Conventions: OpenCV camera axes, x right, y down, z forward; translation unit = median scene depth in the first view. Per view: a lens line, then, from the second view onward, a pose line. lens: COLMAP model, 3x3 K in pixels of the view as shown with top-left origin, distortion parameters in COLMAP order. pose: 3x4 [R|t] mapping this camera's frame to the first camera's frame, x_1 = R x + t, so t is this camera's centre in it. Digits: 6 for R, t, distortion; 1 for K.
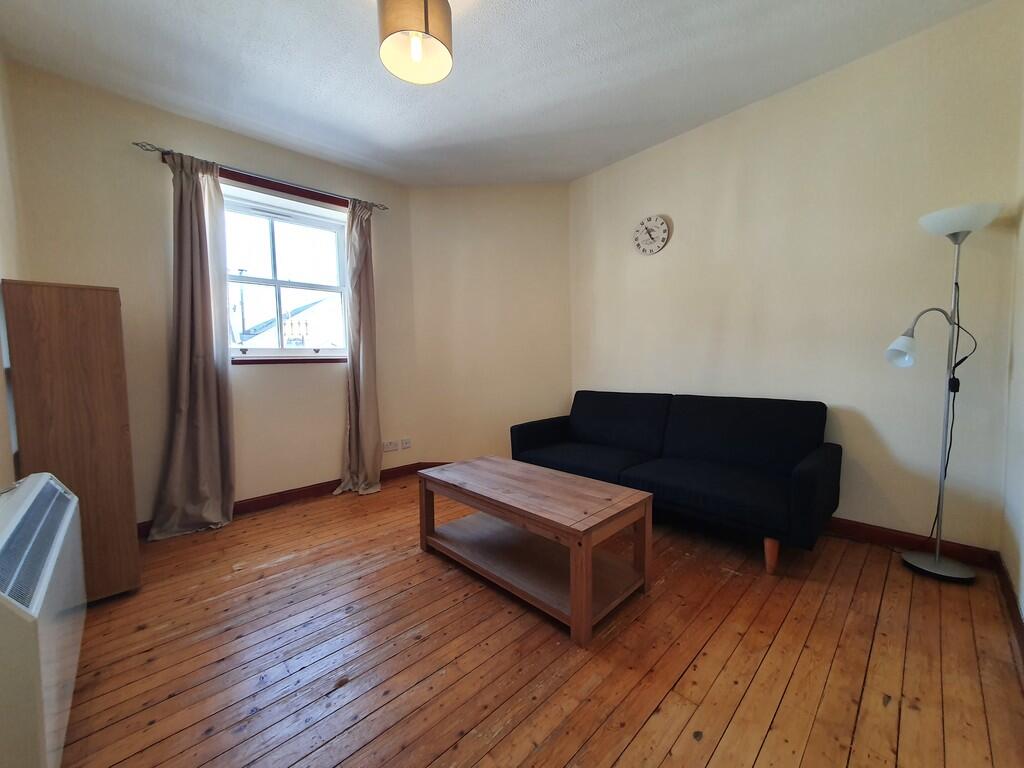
lens RADIAL K [[404.5, 0, 512.9], [0, 404.5, 380.6], [0, 0, 1]] dist [0.009587, -0.000115]
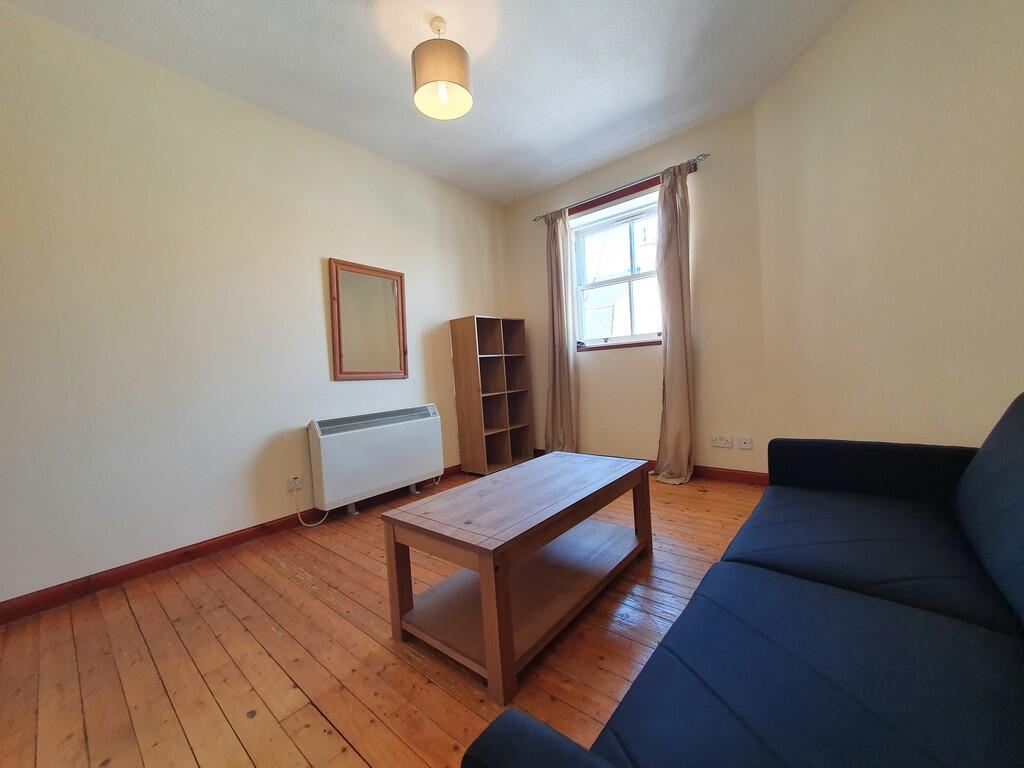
lens RADIAL K [[404.5, 0, 516.3], [0, 404.5, 381.7], [0, 0, 1]] dist [0.009587, -0.000115]
pose [[0.102374, 0.043810, -0.993781, 0.710216], [0.000296, 0.999028, 0.044072, 0.002283], [0.994746, -0.004806, 0.102261, 0.740428]]
